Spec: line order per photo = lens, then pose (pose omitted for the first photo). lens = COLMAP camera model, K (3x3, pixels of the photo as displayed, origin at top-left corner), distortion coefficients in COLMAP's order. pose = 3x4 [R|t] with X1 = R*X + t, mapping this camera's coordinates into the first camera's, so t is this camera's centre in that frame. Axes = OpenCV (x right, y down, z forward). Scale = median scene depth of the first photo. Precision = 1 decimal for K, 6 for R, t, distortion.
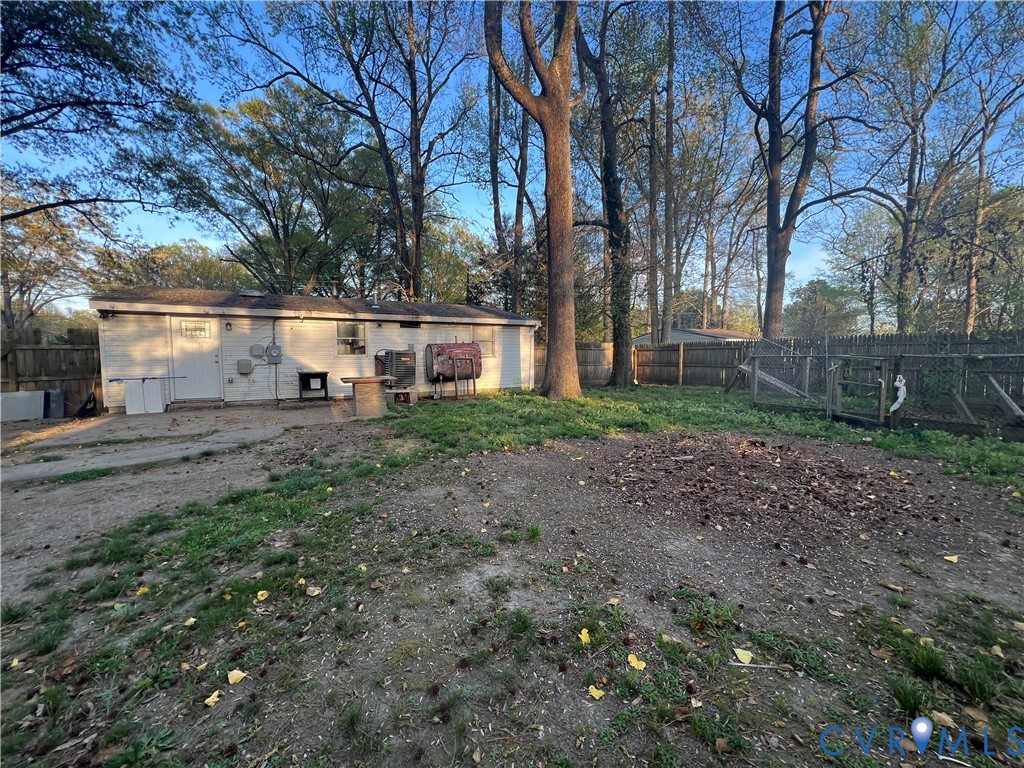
lens RADIAL K [[410.4, 0, 512.0], [0, 410.4, 384.0], [0, 0, 1]] dist [-0.000608, 0.000112]
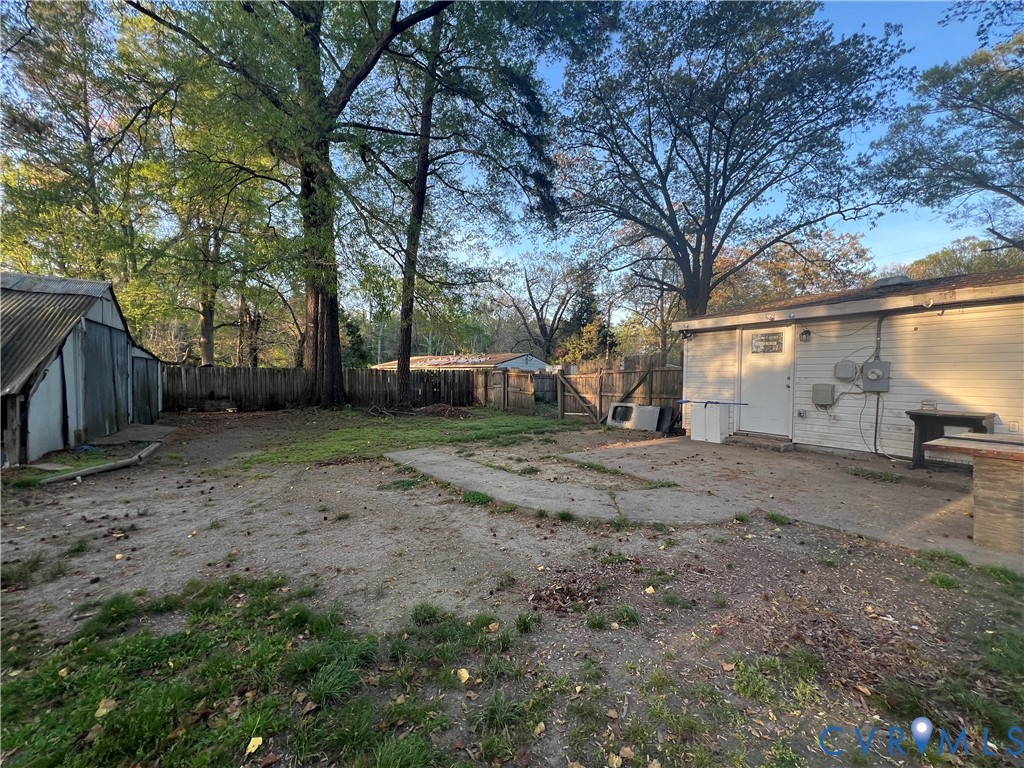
lens RADIAL K [[410.4, 0, 512.0], [0, 410.4, 384.0], [0, 0, 1]] dist [-0.000608, 0.000112]
pose [[0.061386, 0.025578, -0.997786, -0.030058], [-0.077122, 0.996804, 0.020809, -0.034601], [0.995130, 0.075674, 0.063162, 0.461643]]
